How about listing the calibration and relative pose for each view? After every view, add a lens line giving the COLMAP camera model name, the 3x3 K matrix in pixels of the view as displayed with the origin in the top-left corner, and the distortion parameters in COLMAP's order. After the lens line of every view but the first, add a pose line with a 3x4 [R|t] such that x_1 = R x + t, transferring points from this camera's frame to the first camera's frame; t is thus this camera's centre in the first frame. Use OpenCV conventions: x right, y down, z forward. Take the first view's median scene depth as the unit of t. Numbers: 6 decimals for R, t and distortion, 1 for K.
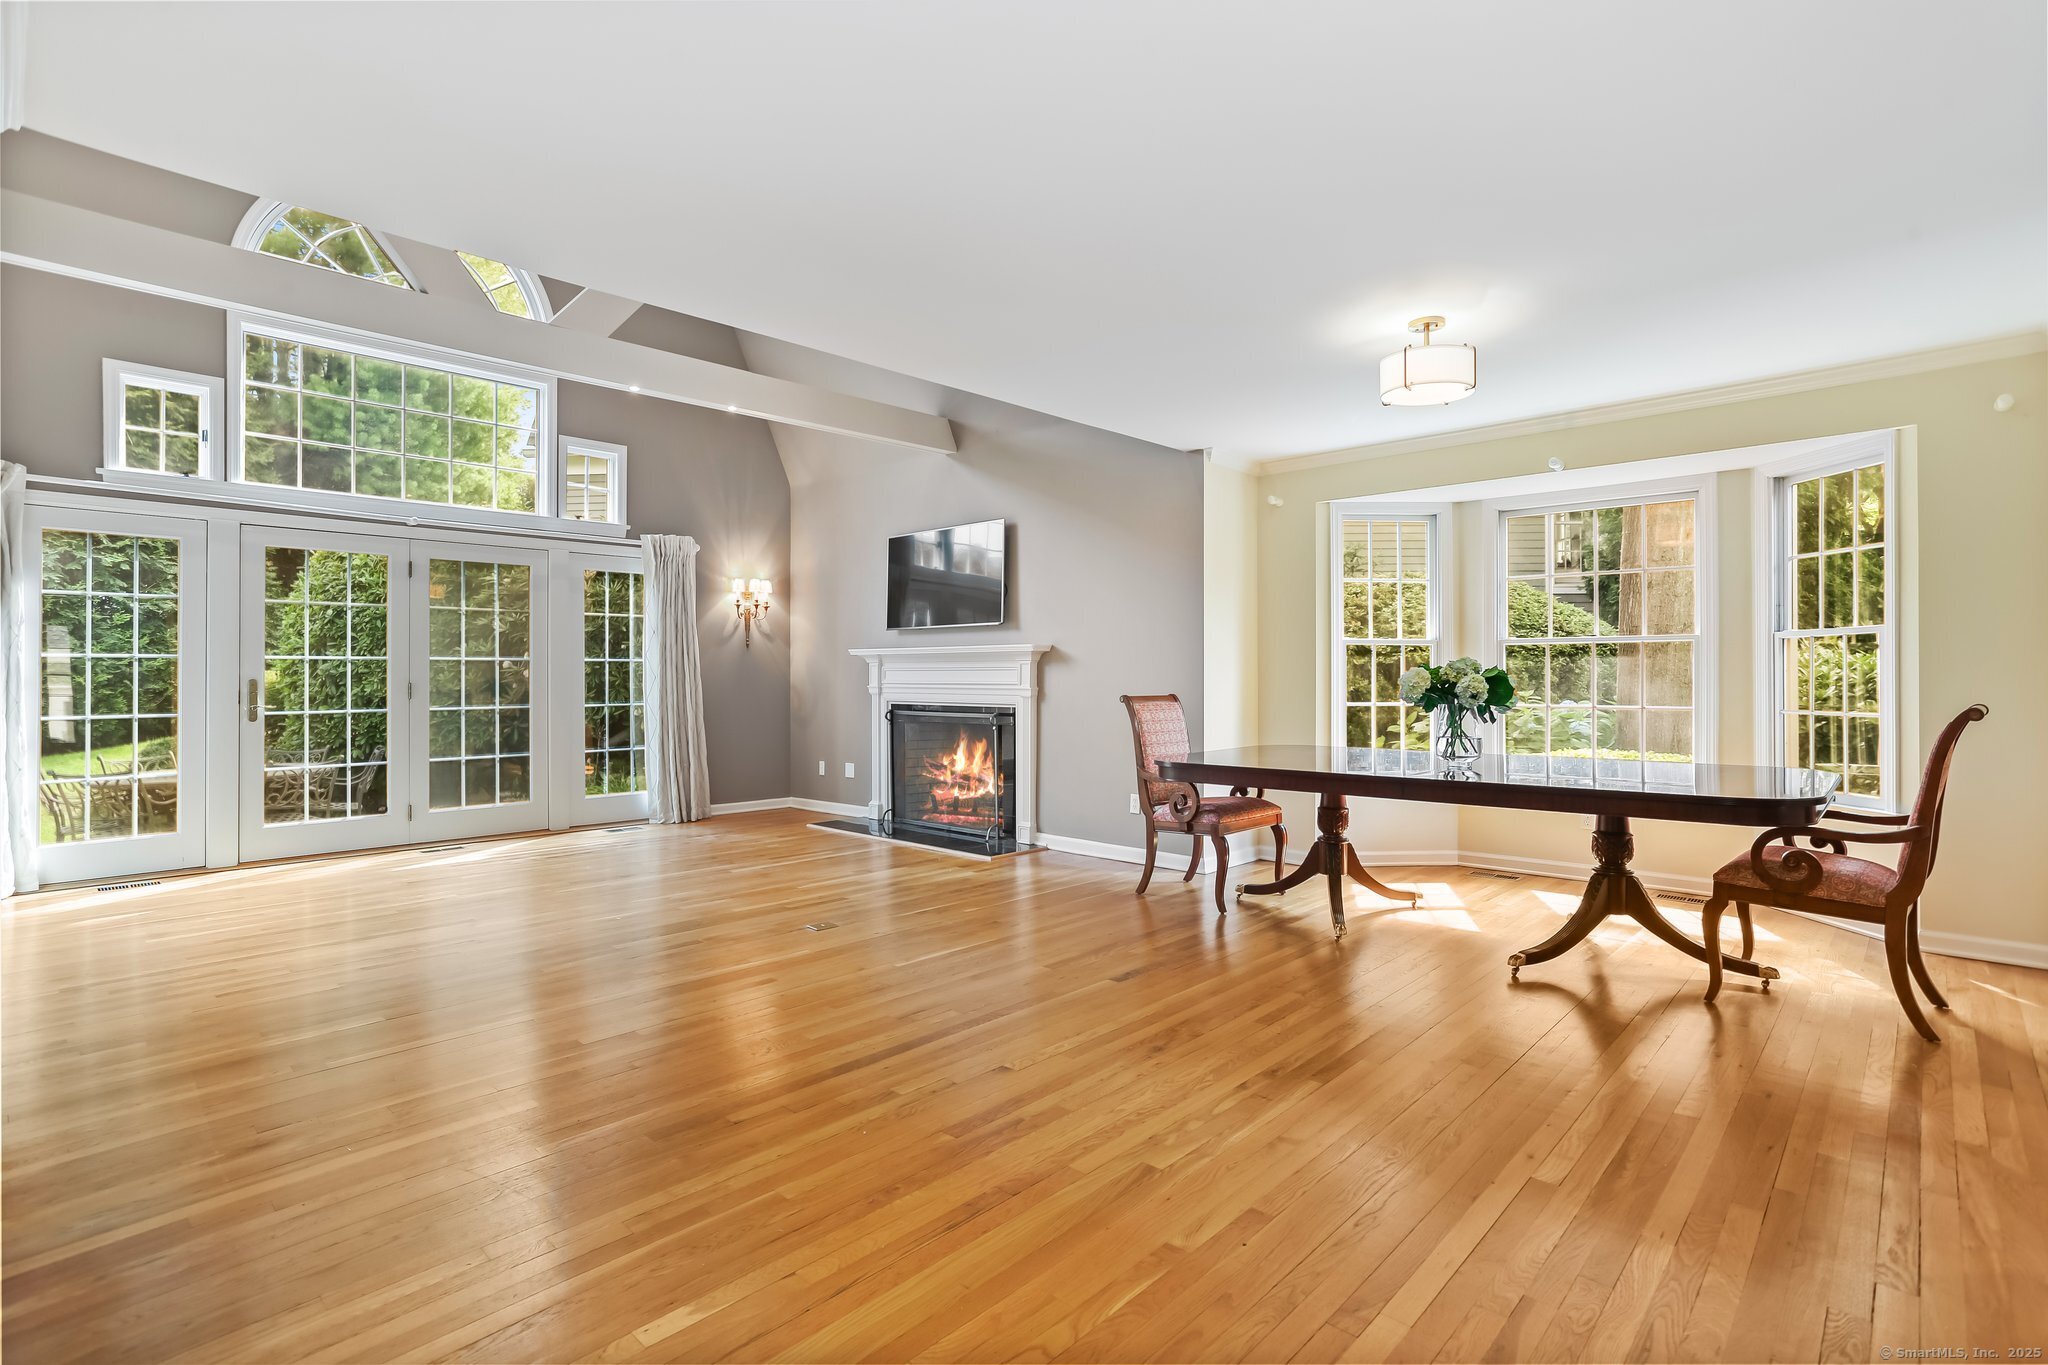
lens RADIAL K [[982.3, 0, 1018.9], [0, 982.3, 666.5], [0, 0, 1]] dist [-0.057461, 0.034217]
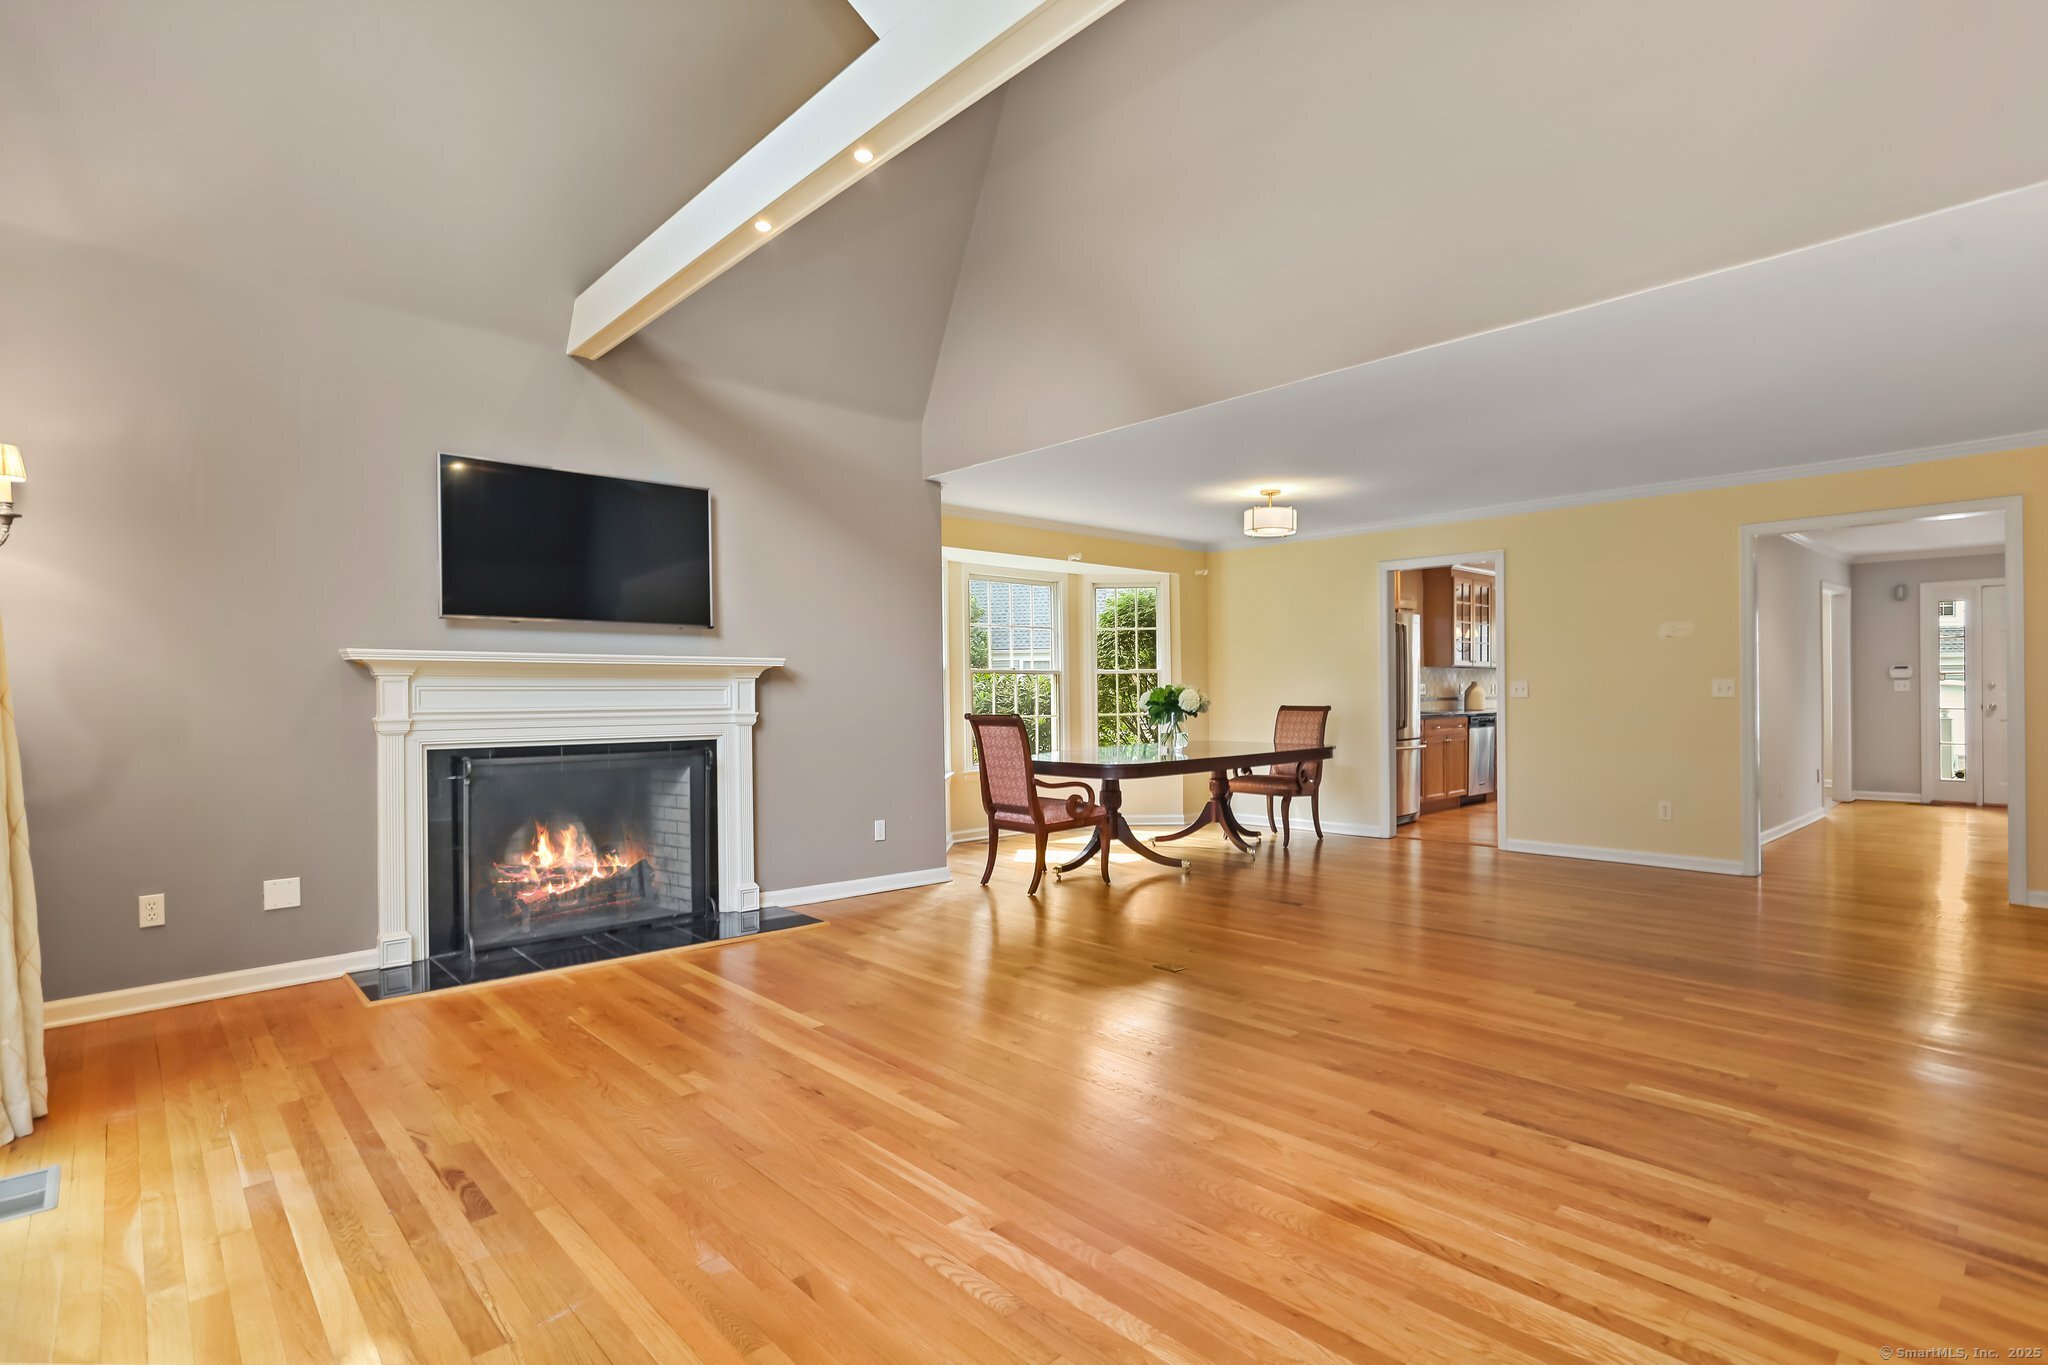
lens RADIAL K [[998.9, 0, 1019.8], [0, 998.9, 704.2], [0, 0, 1]] dist [-0.050567, 0.029485]
pose [[0.071948, -0.006345, 0.997388, -0.746434], [-0.003368, 0.999973, 0.006605, 0.007739], [-0.997403, -0.003834, 0.071924, 0.699204]]
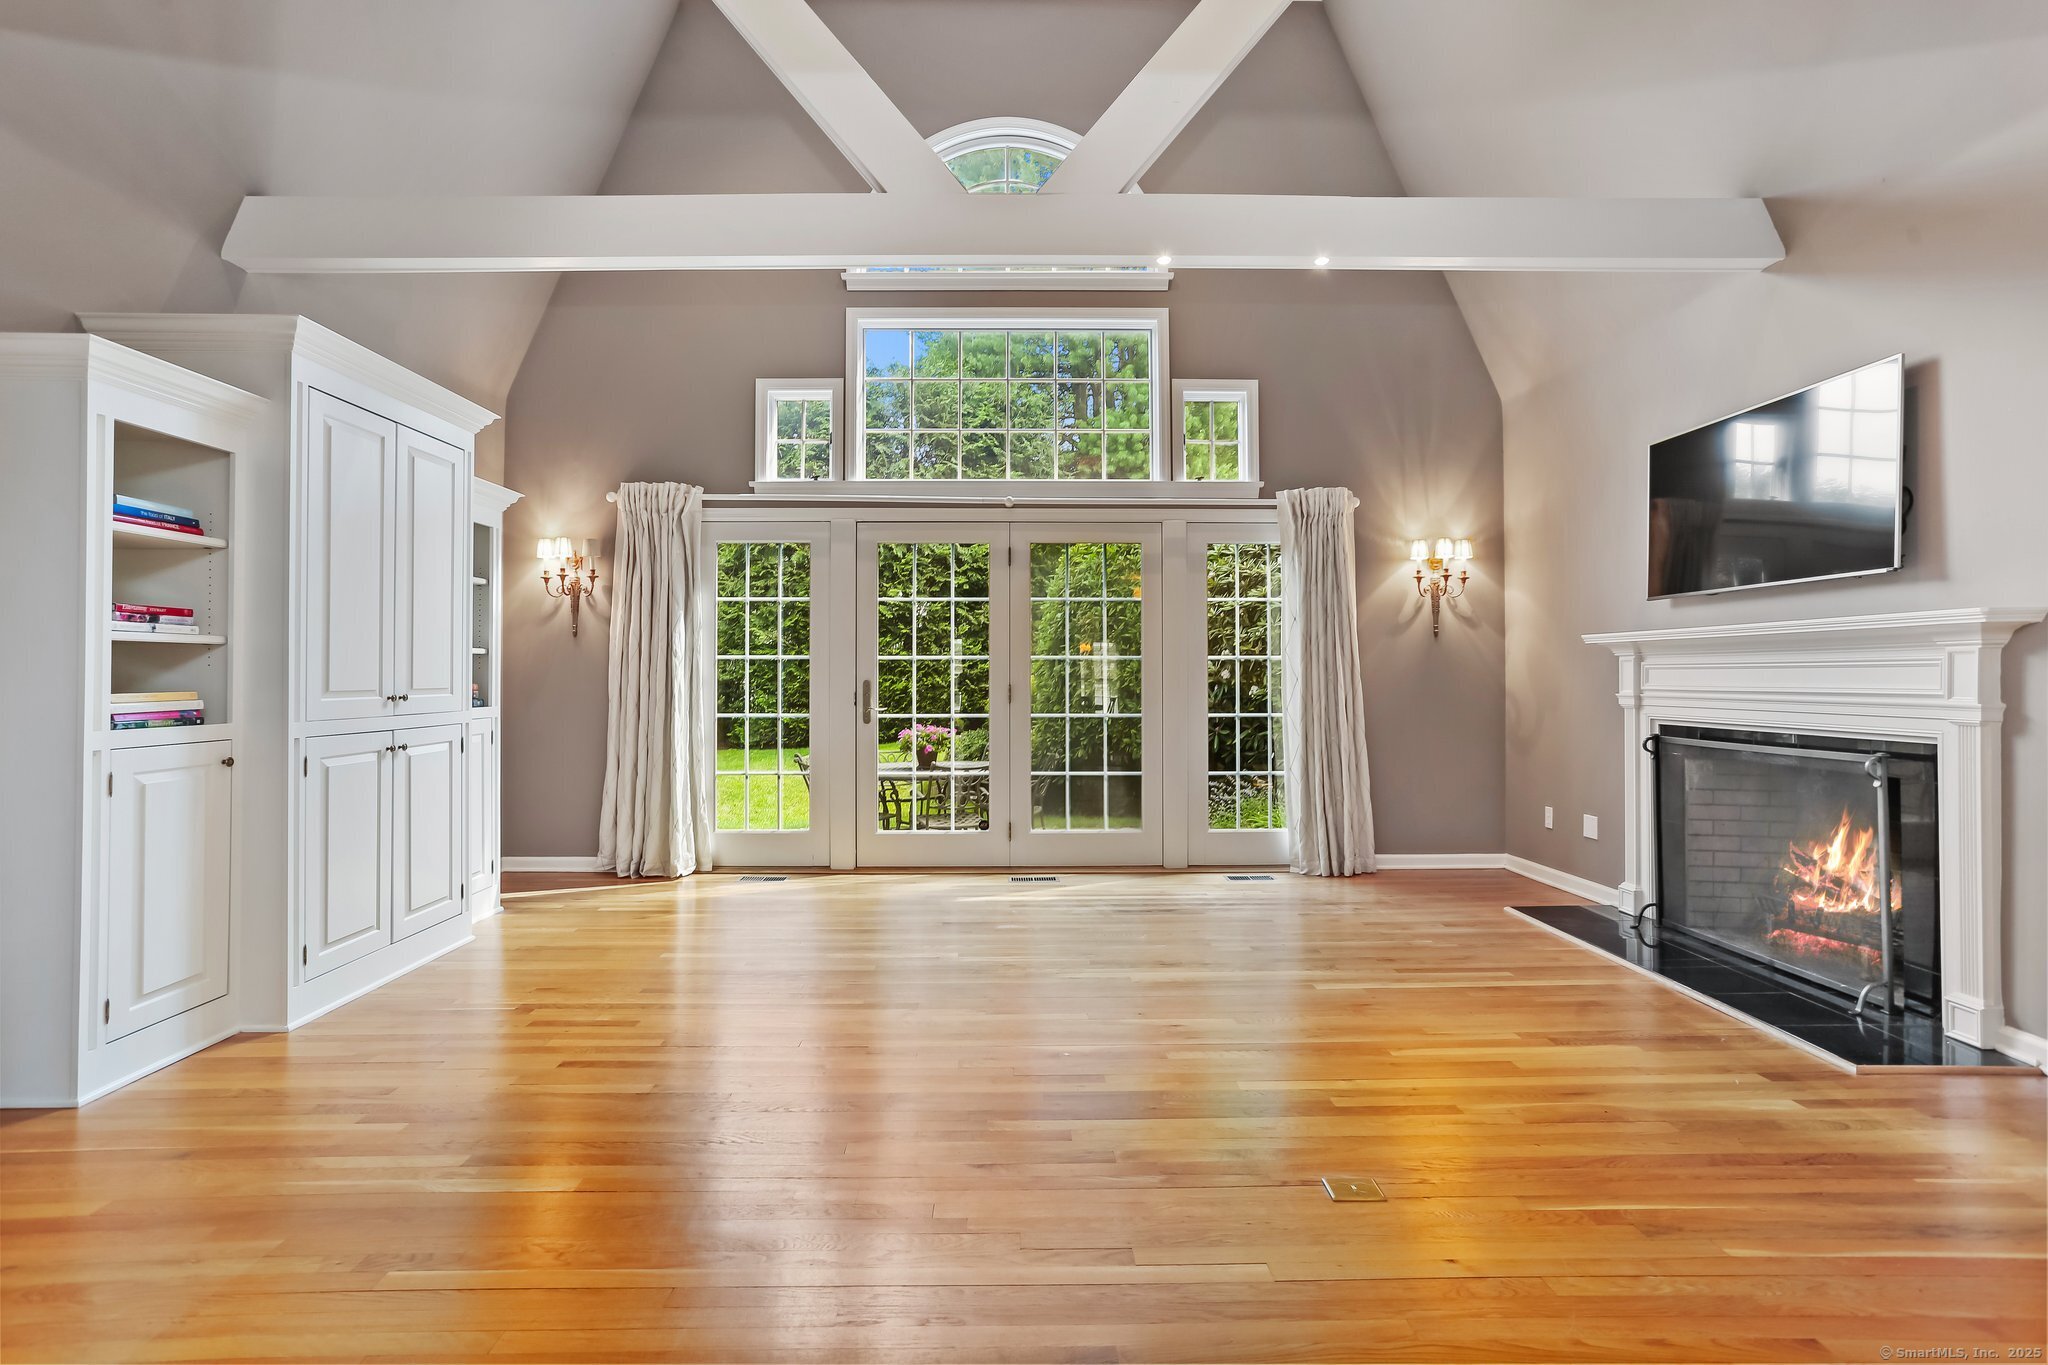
lens RADIAL K [[982.3, 0, 1018.9], [0, 982.3, 666.5], [0, 0, 1]] dist [-0.057461, 0.034217]
pose [[0.699911, -0.006227, -0.714202, 0.017282], [0.006329, 0.999977, -0.002517, 0.002326], [0.714202, -0.002759, 0.699935, 0.353337]]
